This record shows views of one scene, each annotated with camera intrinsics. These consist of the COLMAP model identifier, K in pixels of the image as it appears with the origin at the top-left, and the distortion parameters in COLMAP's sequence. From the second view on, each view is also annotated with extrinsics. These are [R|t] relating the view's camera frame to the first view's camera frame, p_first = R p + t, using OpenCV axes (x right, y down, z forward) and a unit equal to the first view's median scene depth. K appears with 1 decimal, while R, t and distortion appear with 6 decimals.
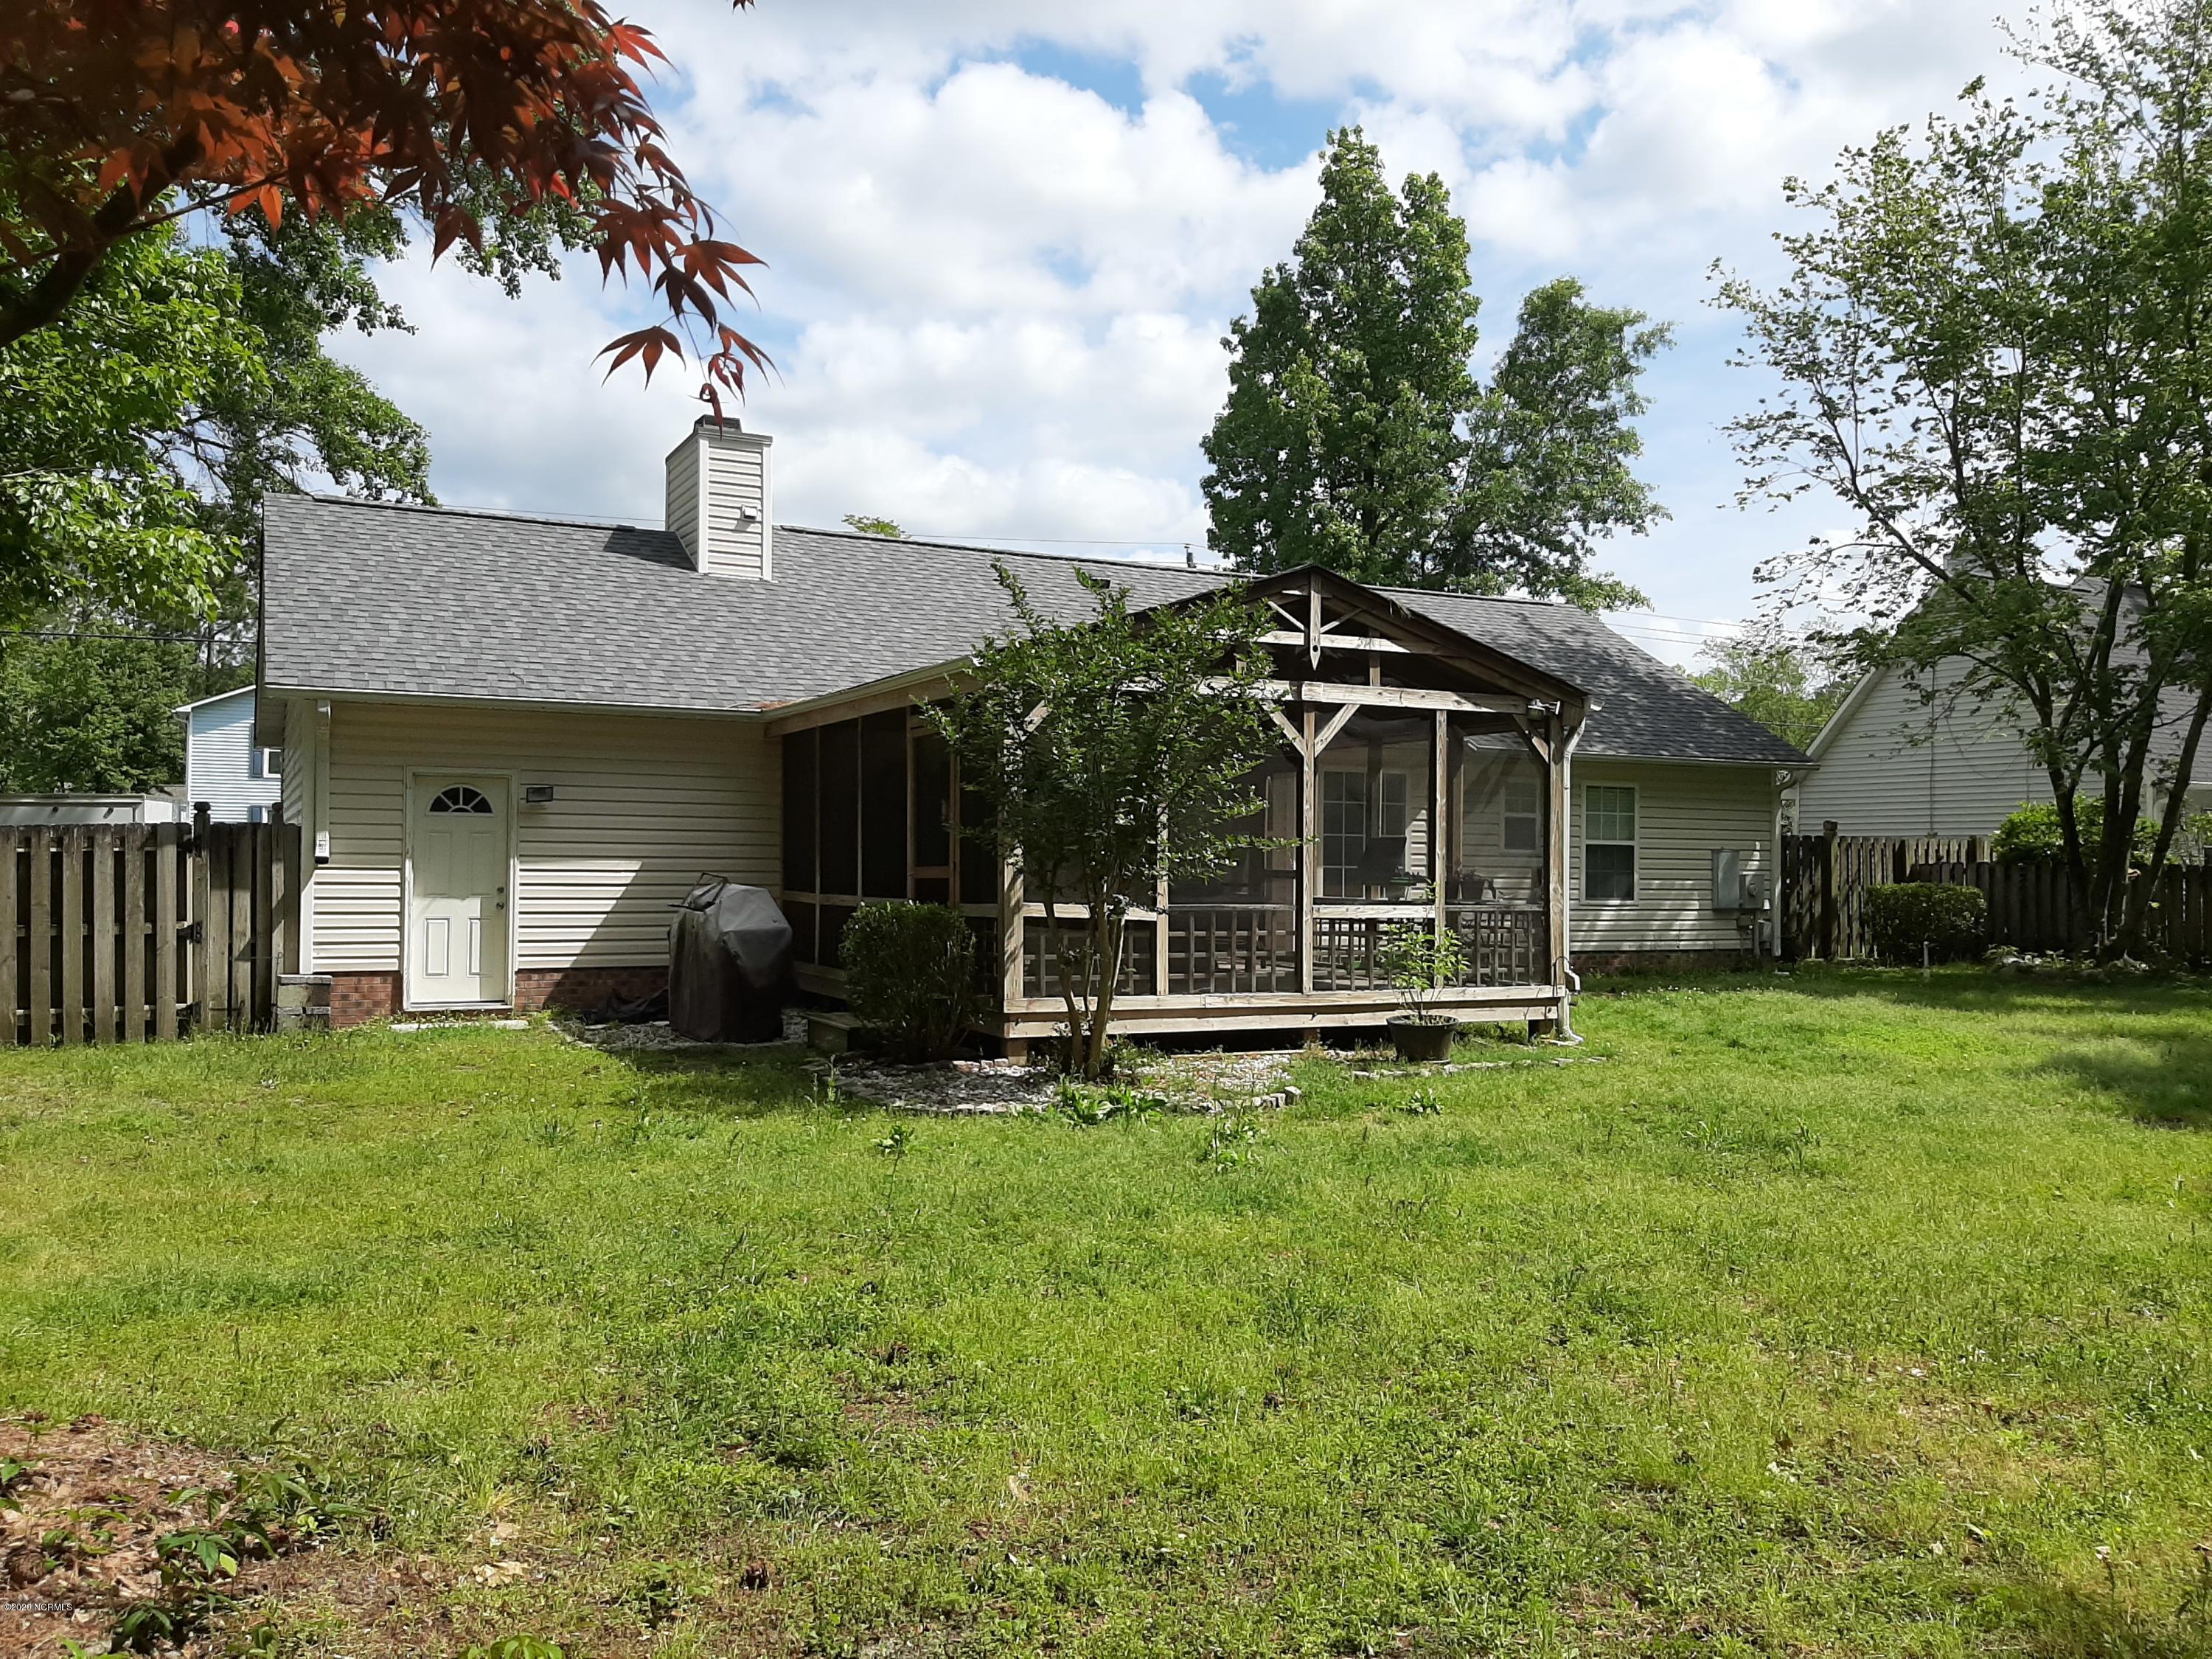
lens RADIAL K [[1722.4, 0, 1122.0], [0, 1722.4, 826.8], [0, 0, 1]] dist [0.027995, -0.005974]
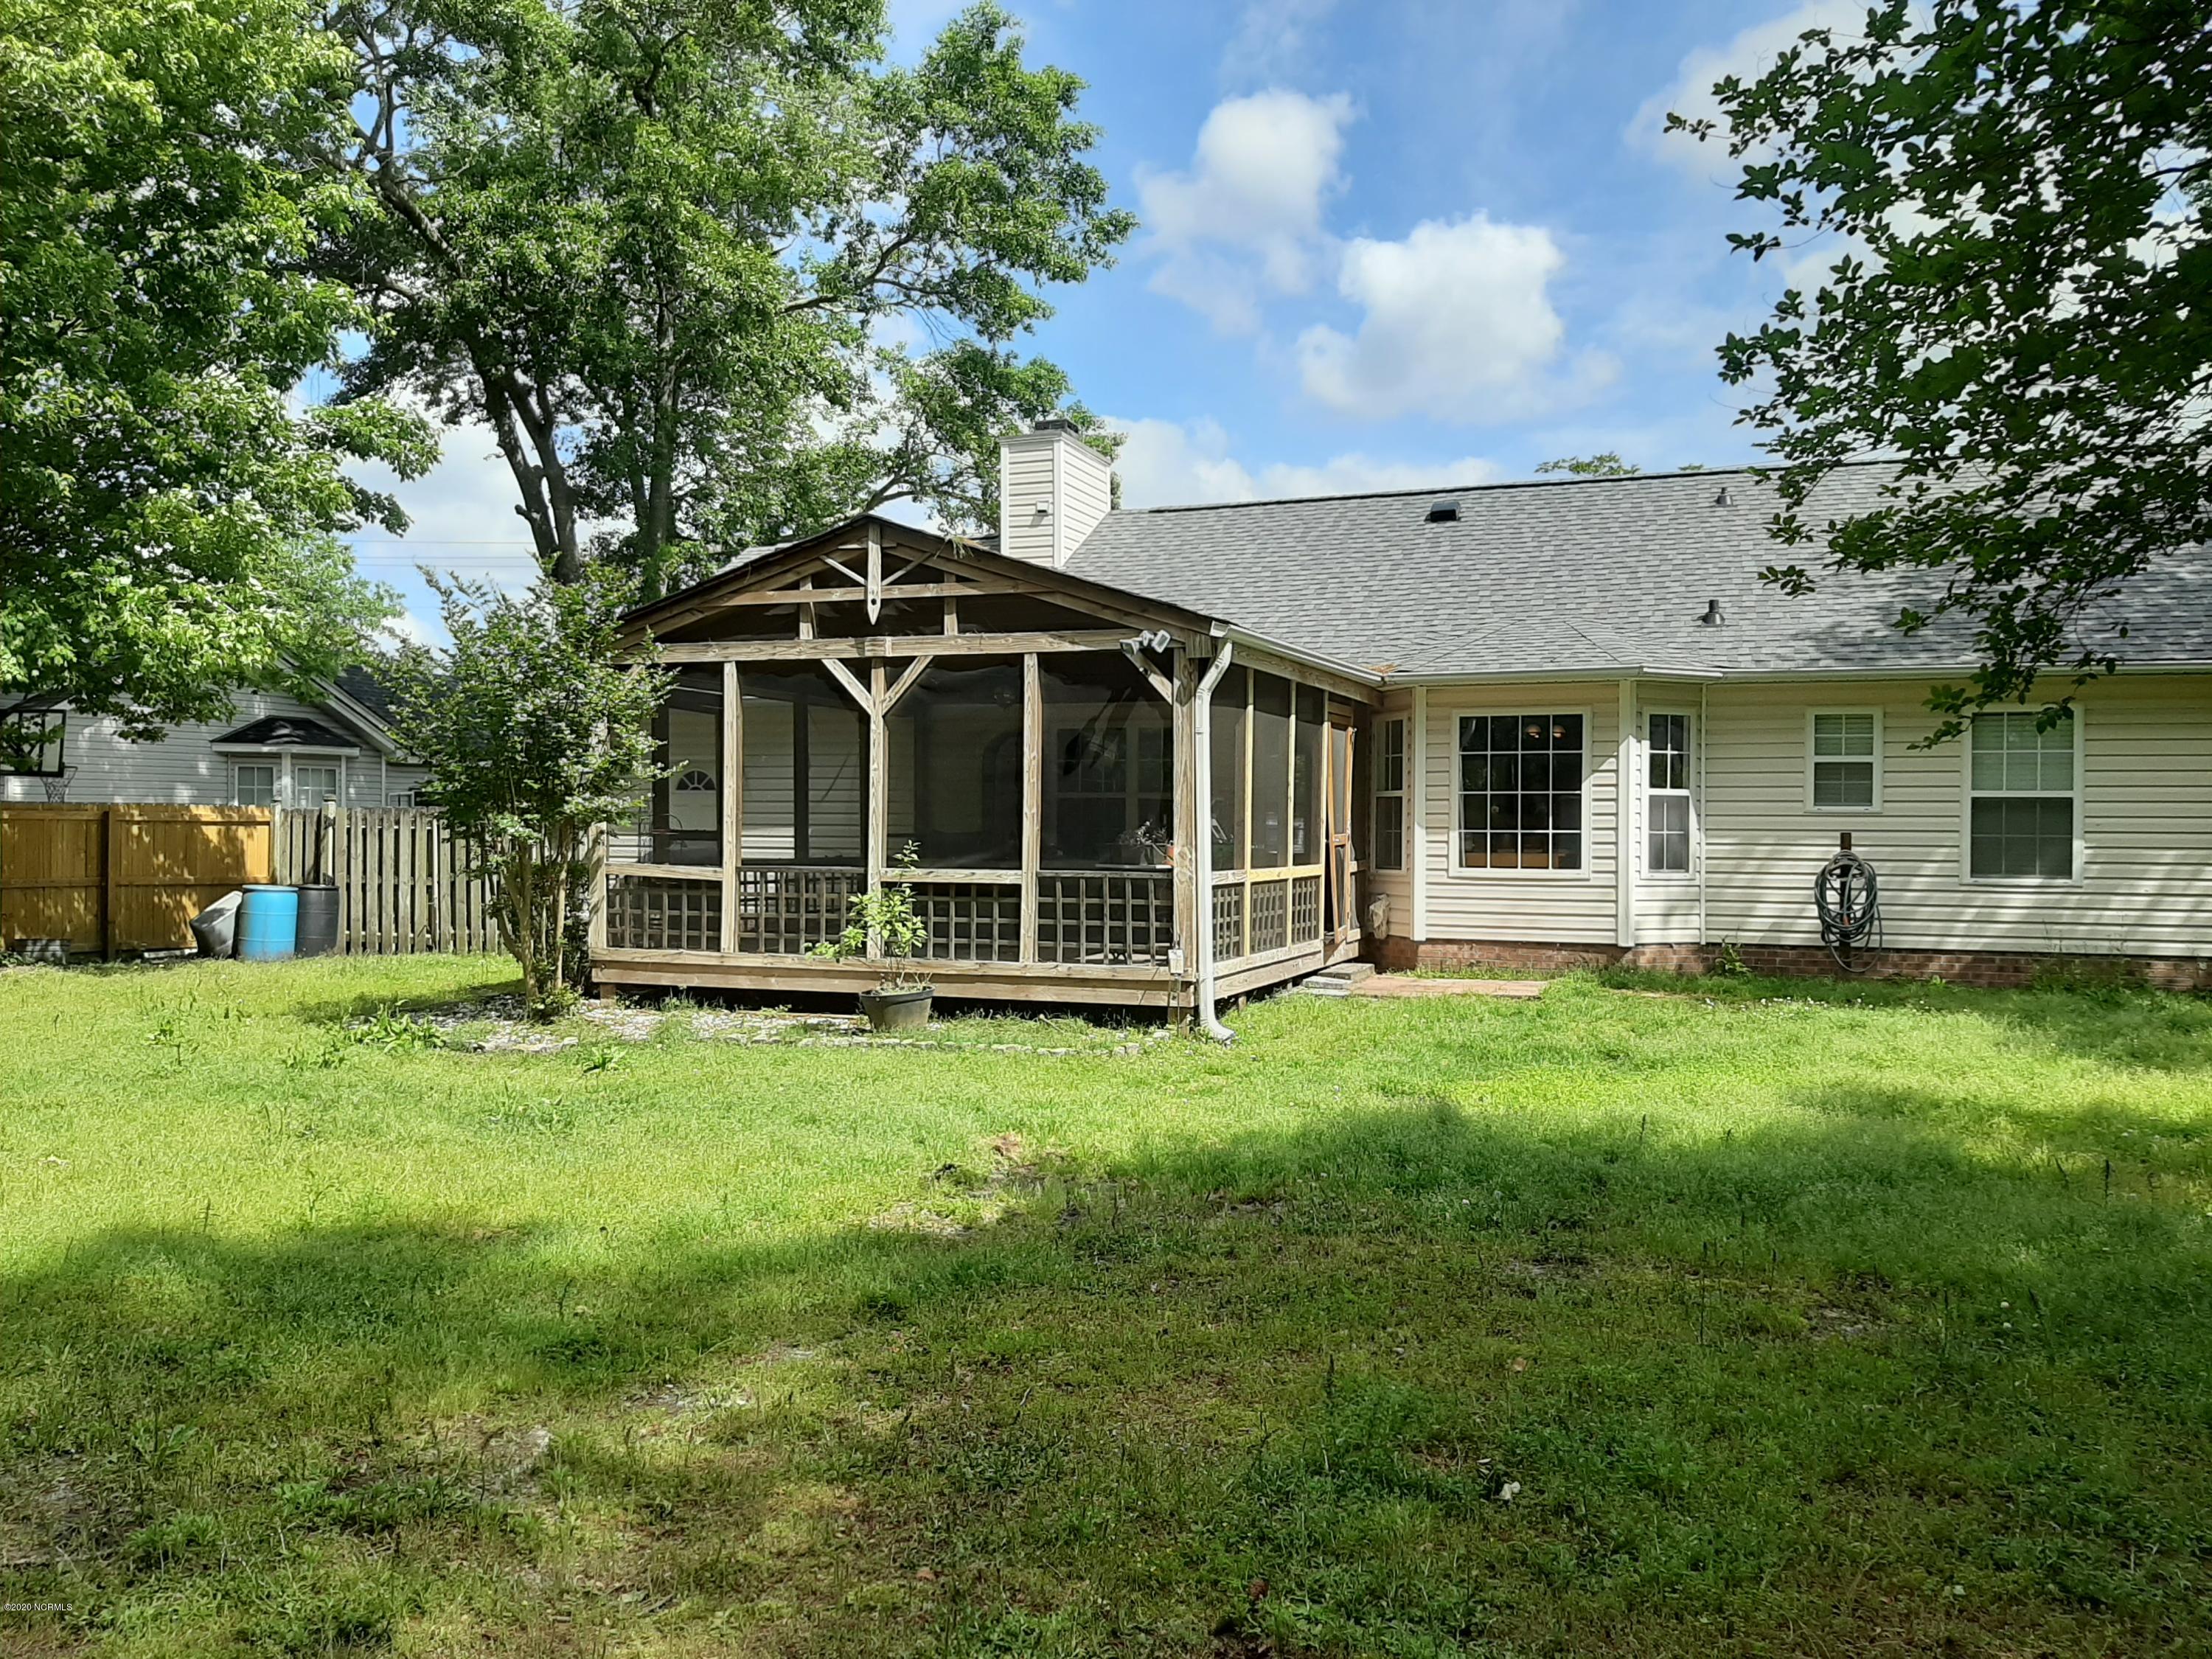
lens RADIAL K [[1722.4, 0, 1122.0], [0, 1722.4, 826.8], [0, 0, 1]] dist [0.027995, -0.005974]
pose [[0.691347, -0.007370, -0.722486, 0.885627], [0.017395, 0.999828, 0.006446, 0.018348], [0.722314, -0.017024, 0.691356, 0.421779]]
